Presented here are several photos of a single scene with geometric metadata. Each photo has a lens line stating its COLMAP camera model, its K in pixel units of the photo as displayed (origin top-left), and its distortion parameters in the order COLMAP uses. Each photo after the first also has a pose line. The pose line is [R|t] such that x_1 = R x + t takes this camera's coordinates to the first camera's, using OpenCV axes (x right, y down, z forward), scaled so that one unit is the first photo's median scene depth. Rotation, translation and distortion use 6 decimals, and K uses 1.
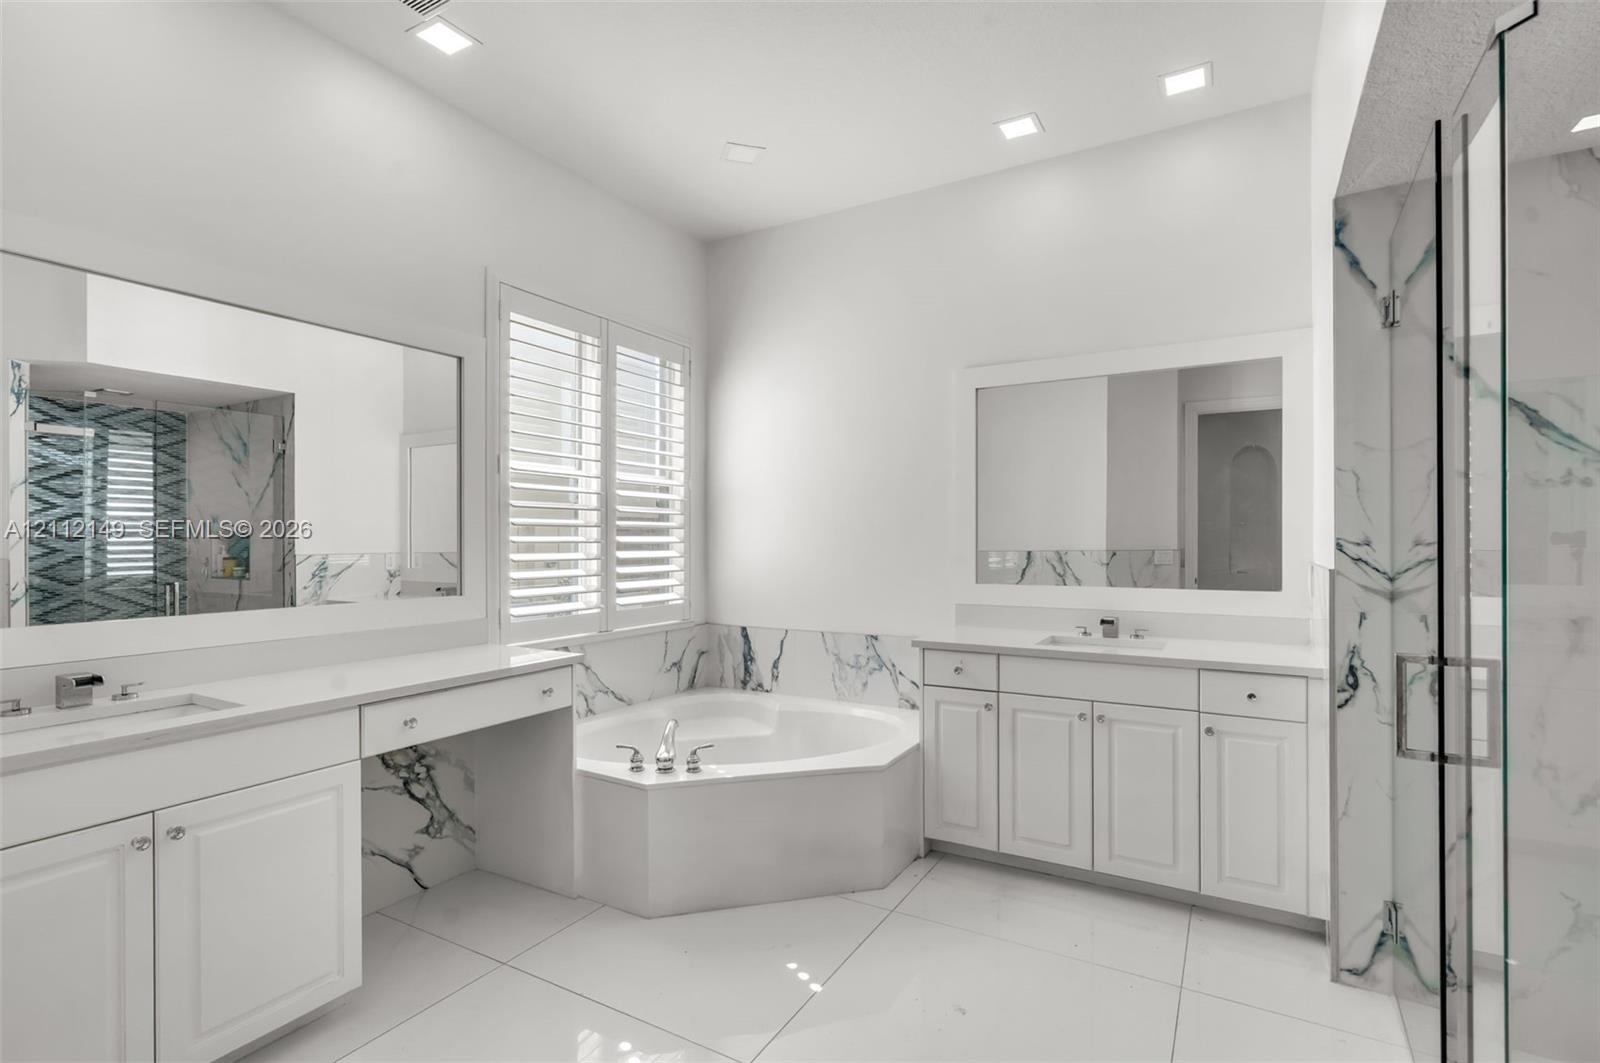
lens RADIAL K [[749.2, 0, 800.0], [0, 749.2, 531.5], [0, 0, 1]] dist [-0.001438, 0.000400]
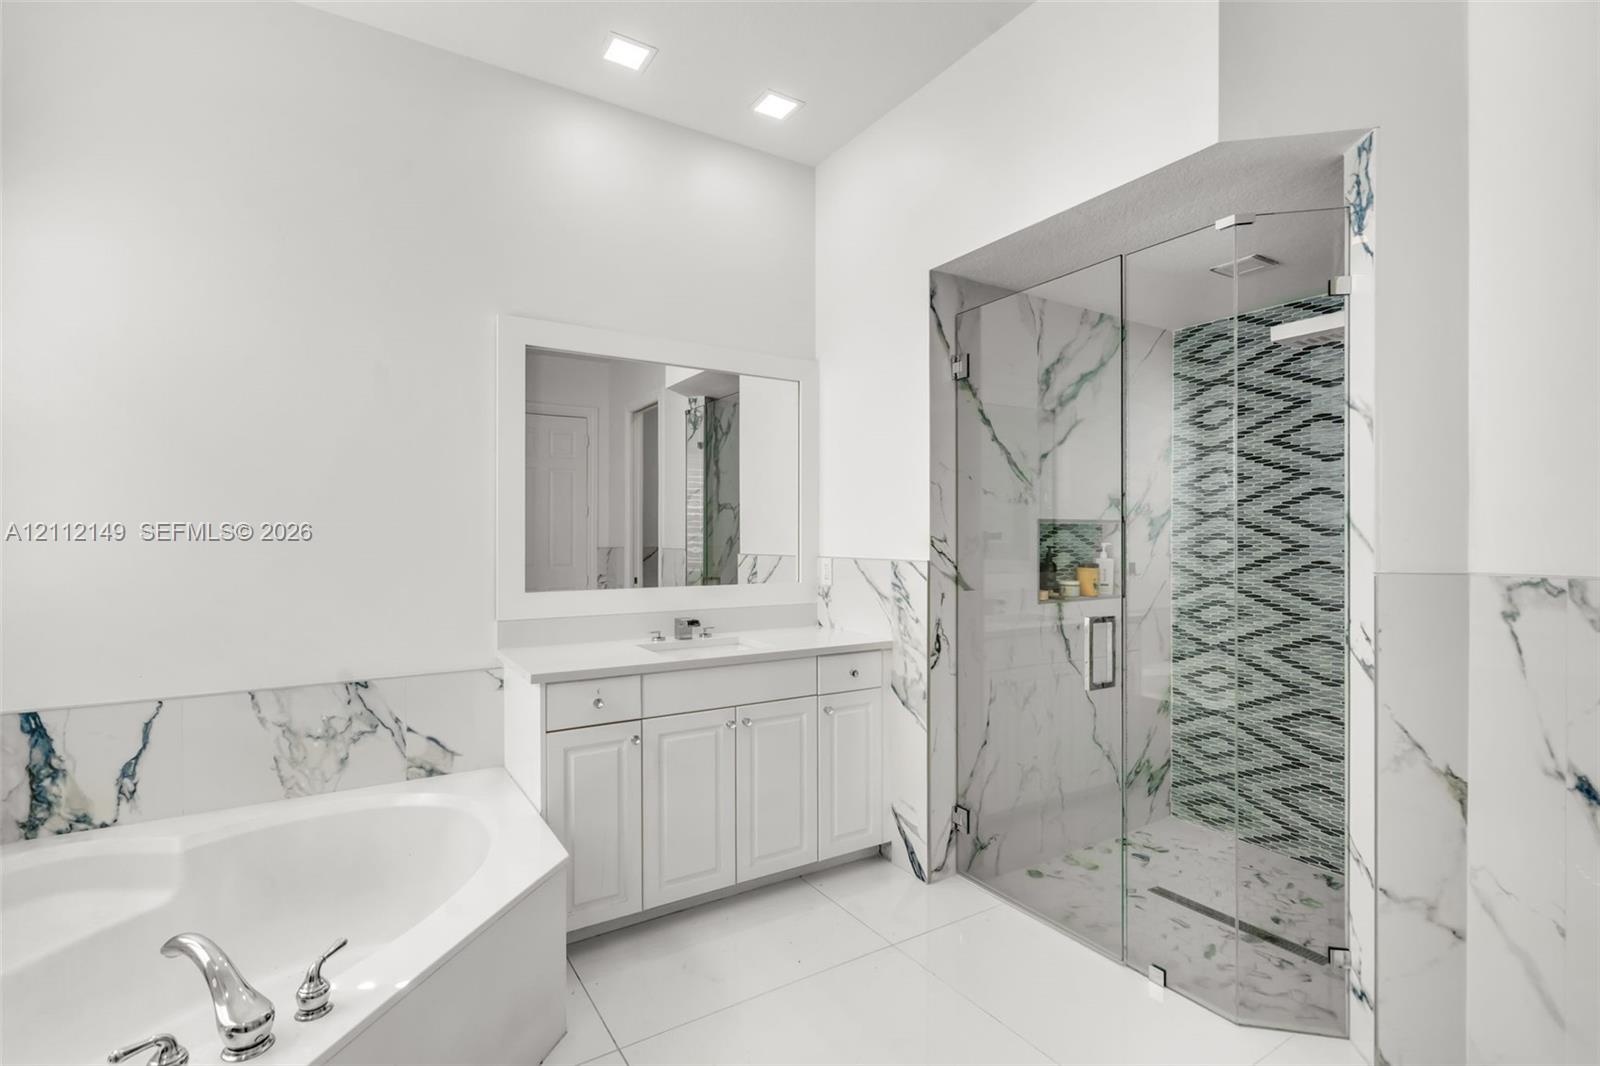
lens RADIAL K [[740.6, 0, 800.0], [0, 740.6, 533.0], [0, 0, 1]] dist [-0.000248, 0.000572]
pose [[0.465426, 0.008899, 0.885042, -0.363215], [-0.011042, 0.999930, -0.004248, 0.008020], [-0.885018, -0.007796, 0.465492, 0.435853]]
